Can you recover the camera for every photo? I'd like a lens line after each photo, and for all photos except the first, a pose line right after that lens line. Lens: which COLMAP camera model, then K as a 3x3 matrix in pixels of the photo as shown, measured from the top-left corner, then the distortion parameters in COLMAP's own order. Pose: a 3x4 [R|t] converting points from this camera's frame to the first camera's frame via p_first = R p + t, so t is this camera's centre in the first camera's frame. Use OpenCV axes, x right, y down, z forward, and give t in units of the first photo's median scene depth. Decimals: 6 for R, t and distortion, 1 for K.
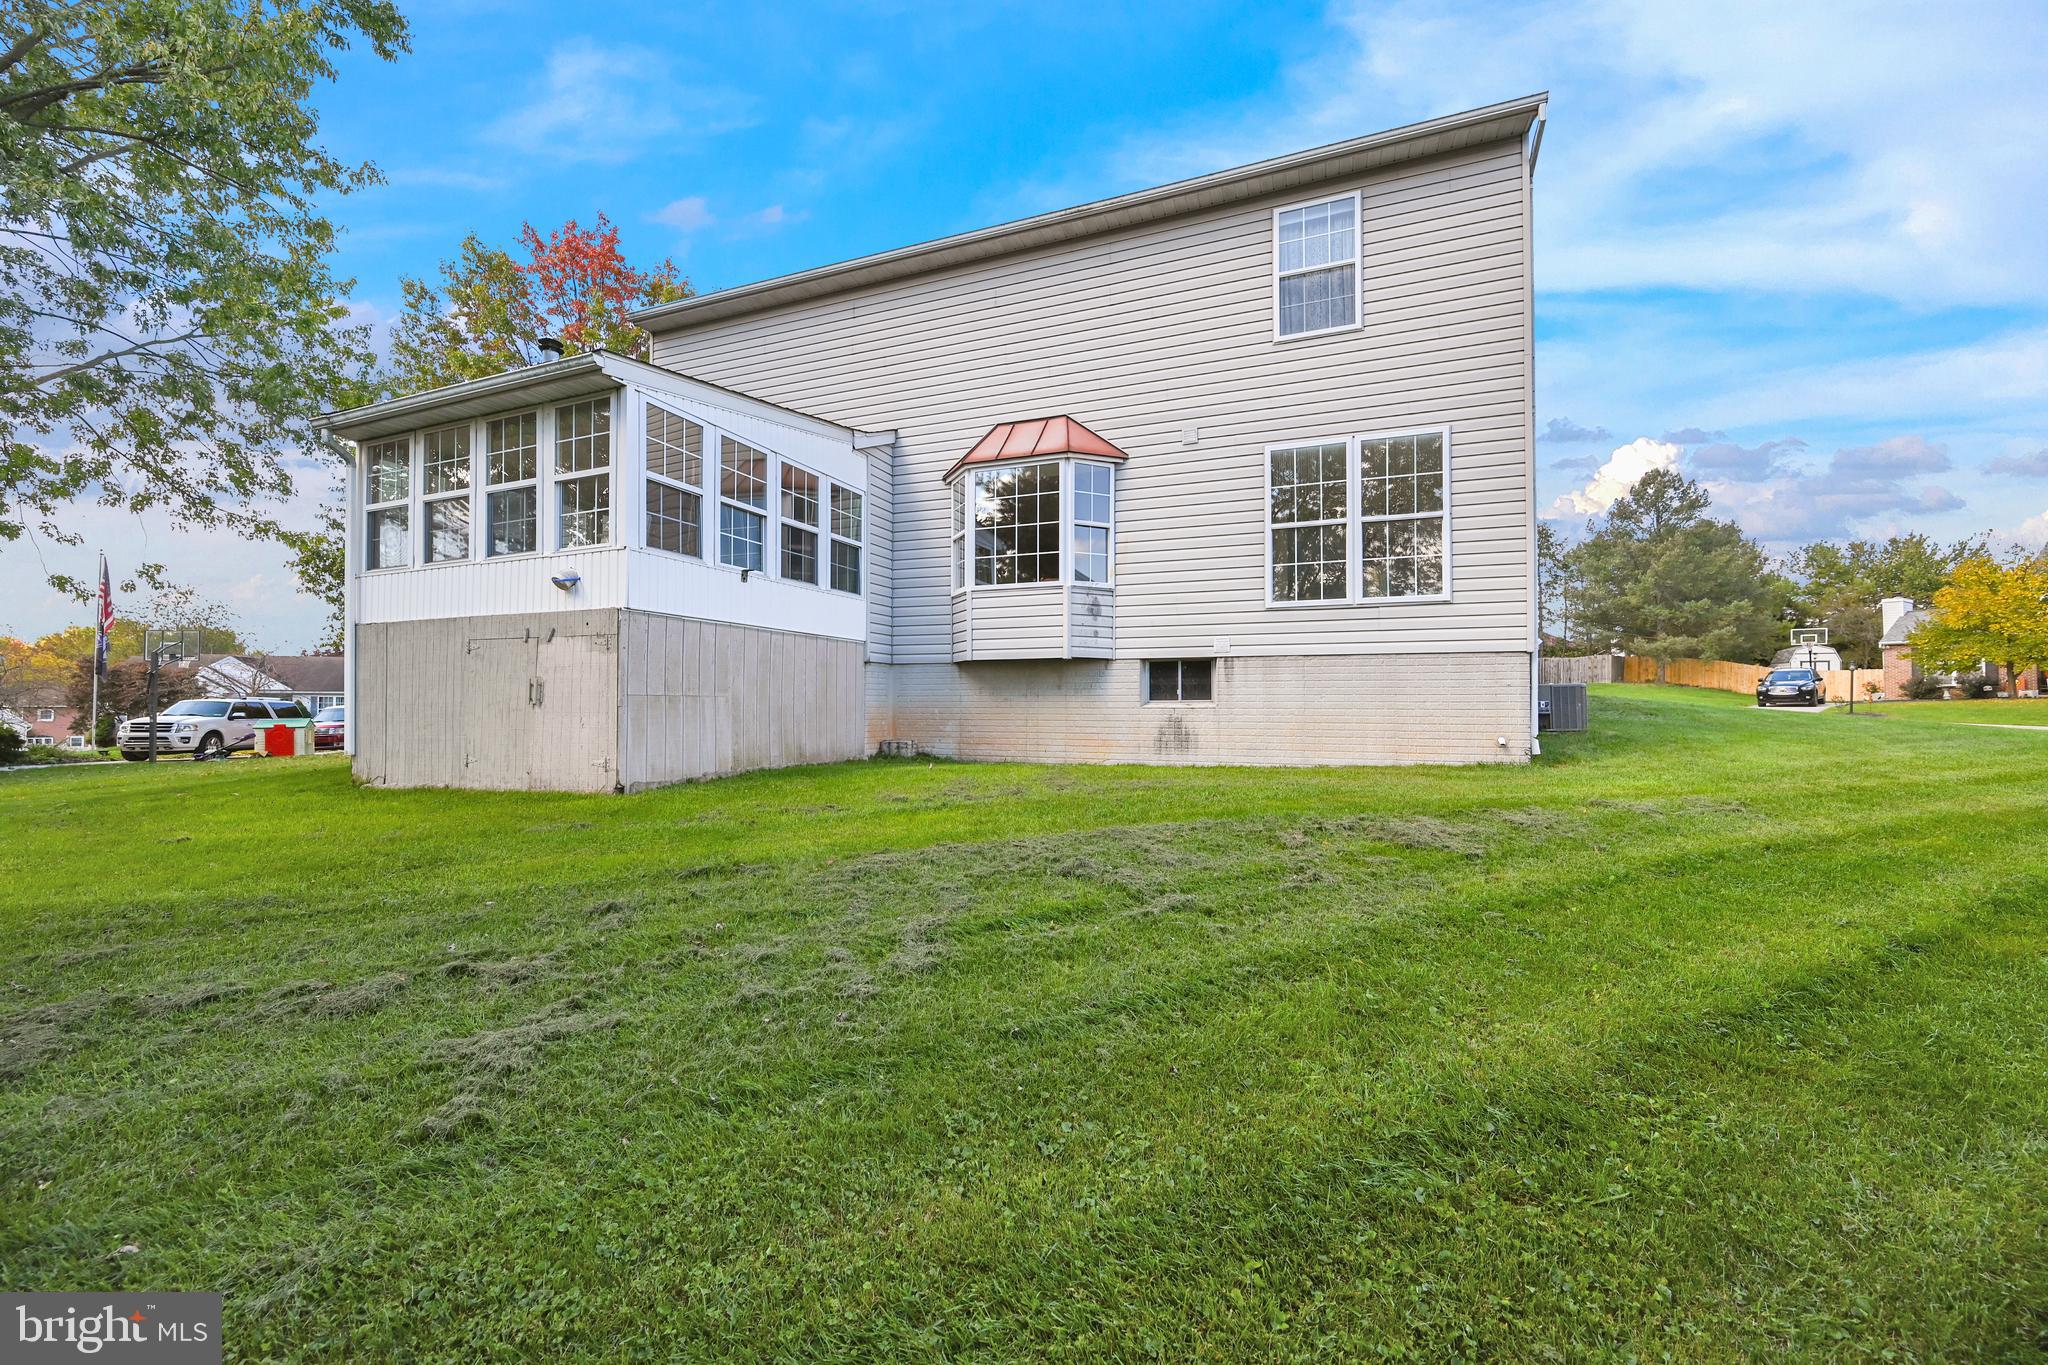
lens RADIAL K [[827.5, 0, 1028.9], [0, 827.5, 678.6], [0, 0, 1]] dist [-0.002412, 0.000349]
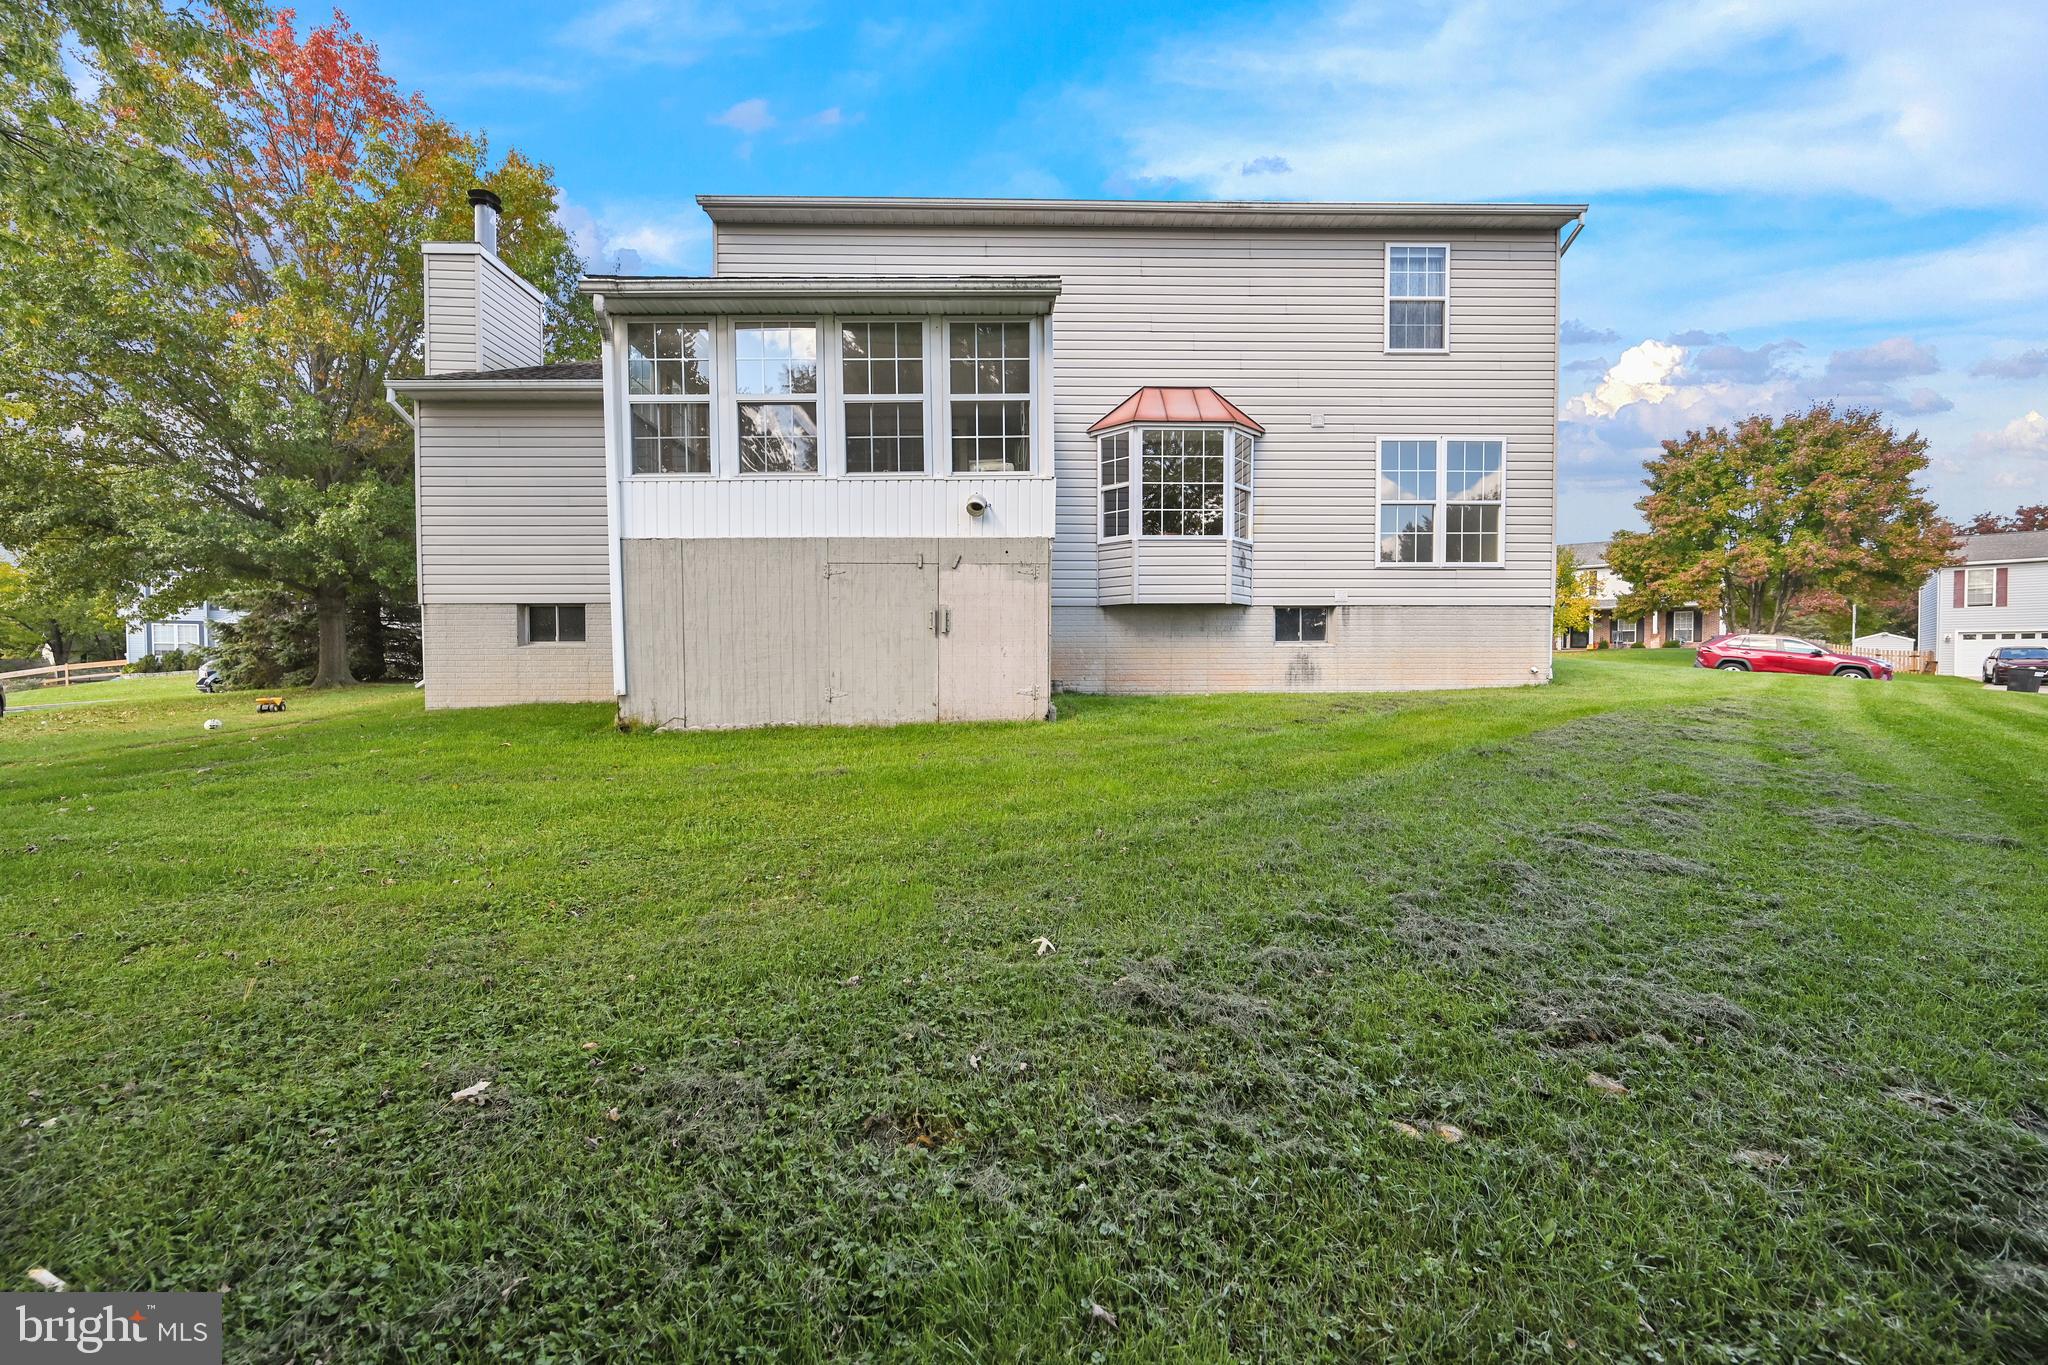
lens RADIAL K [[827.5, 0, 1017.4], [0, 827.5, 684.2], [0, 0, 1]] dist [-0.002412, 0.000349]
pose [[0.914945, -0.013011, 0.403369, -0.719095], [-0.008984, 0.998576, 0.052589, 0.031280], [-0.403479, -0.051740, 0.913525, 0.060286]]
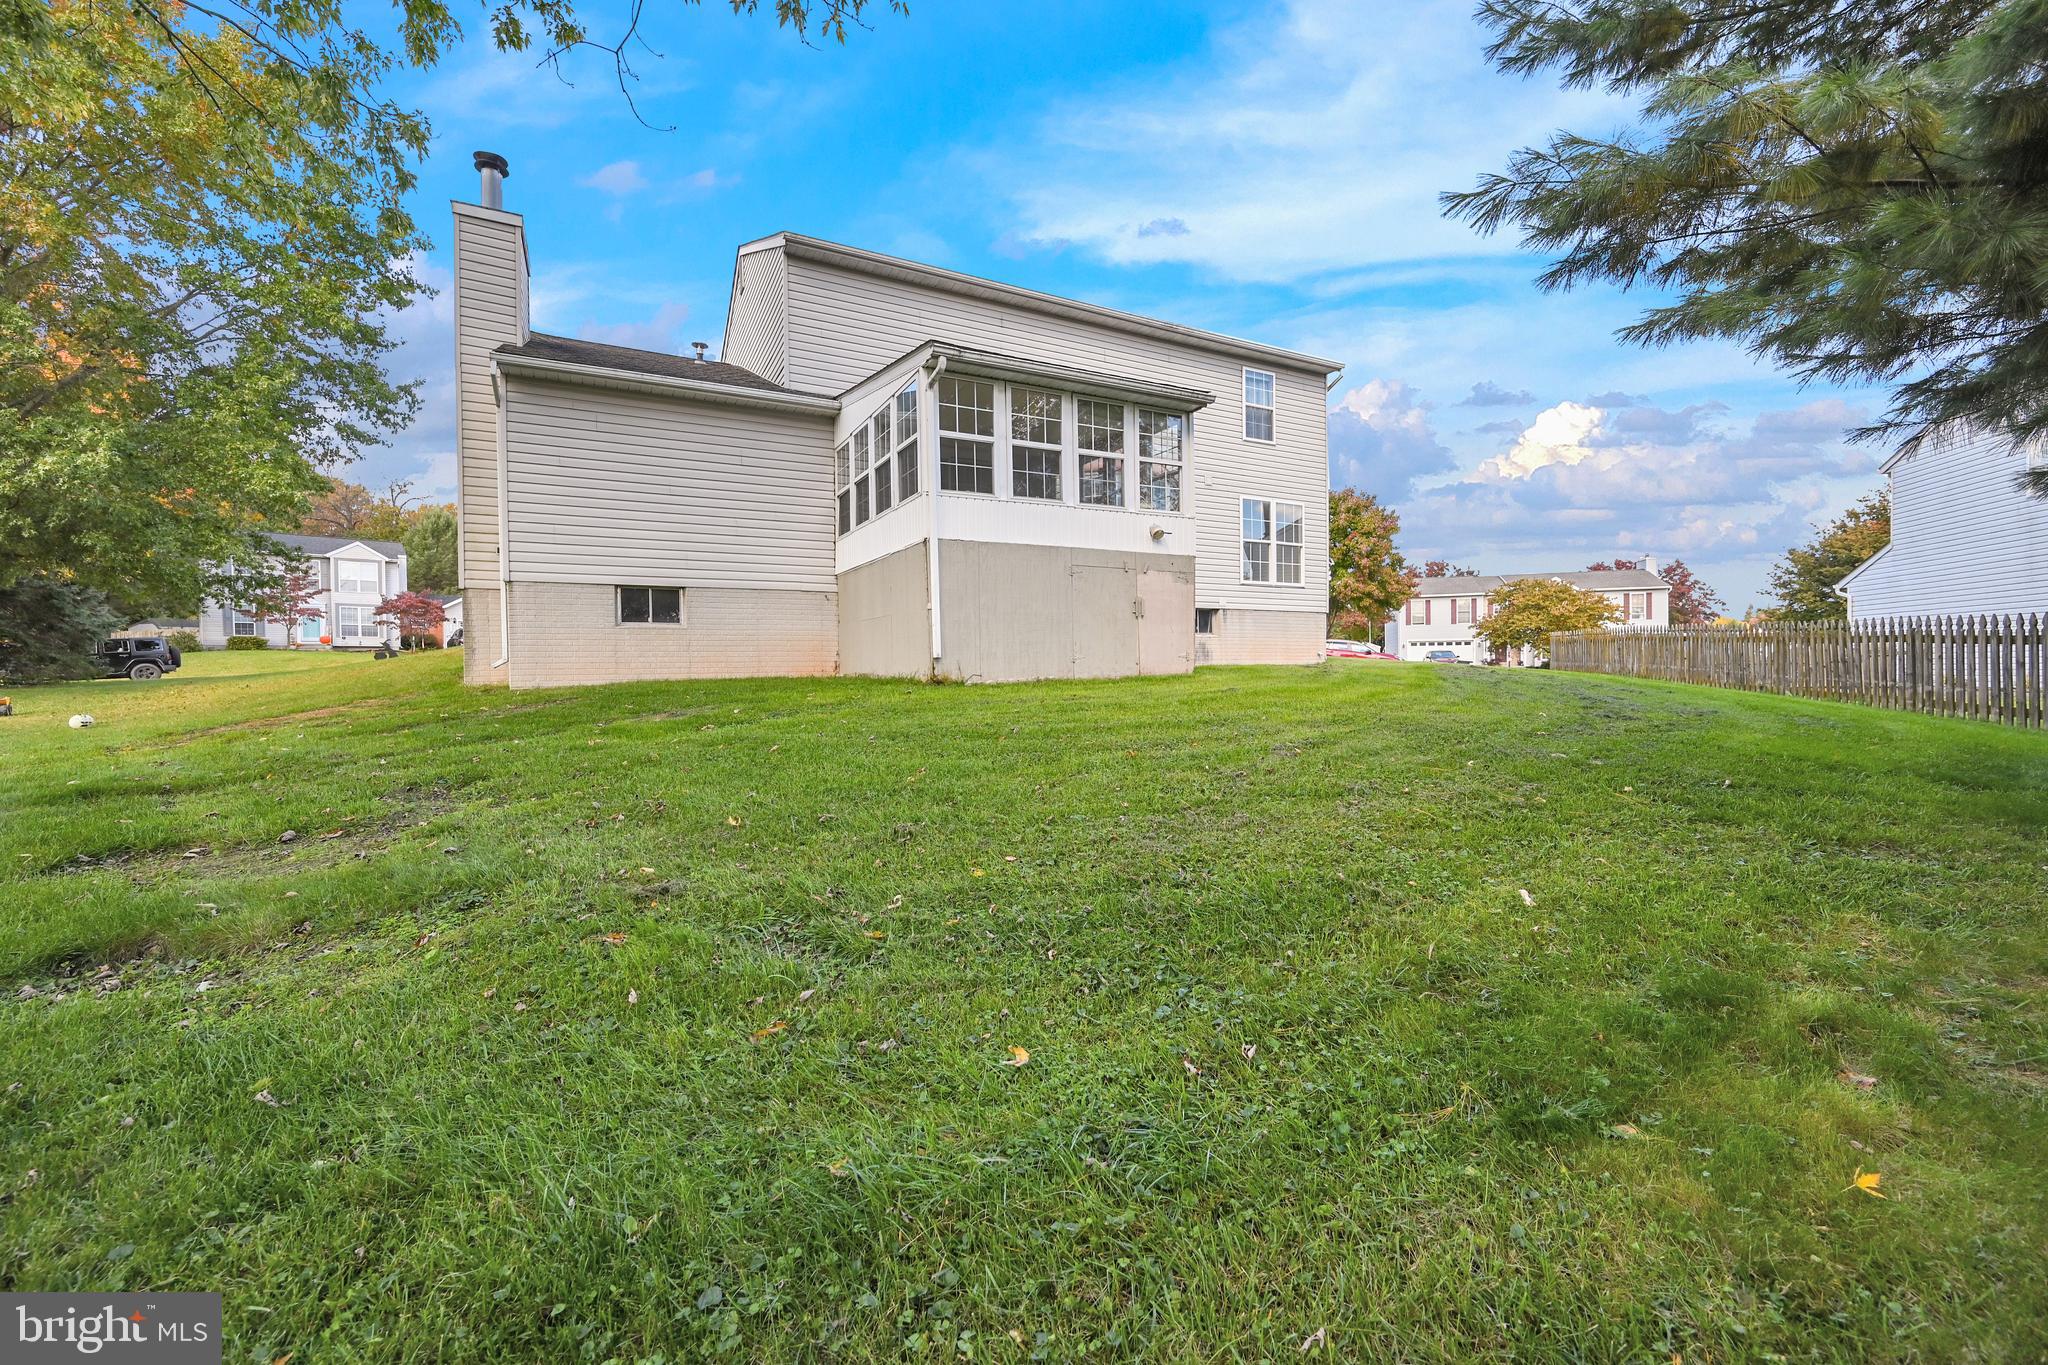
lens RADIAL K [[827.5, 0, 1012.3], [0, 827.5, 677.0], [0, 0, 1]] dist [-0.002412, 0.000349]
pose [[0.644482, -0.013154, 0.764506, -1.464264], [-0.011779, 0.999563, 0.027128, 0.080593], [-0.764529, -0.026489, 0.644045, 0.186625]]
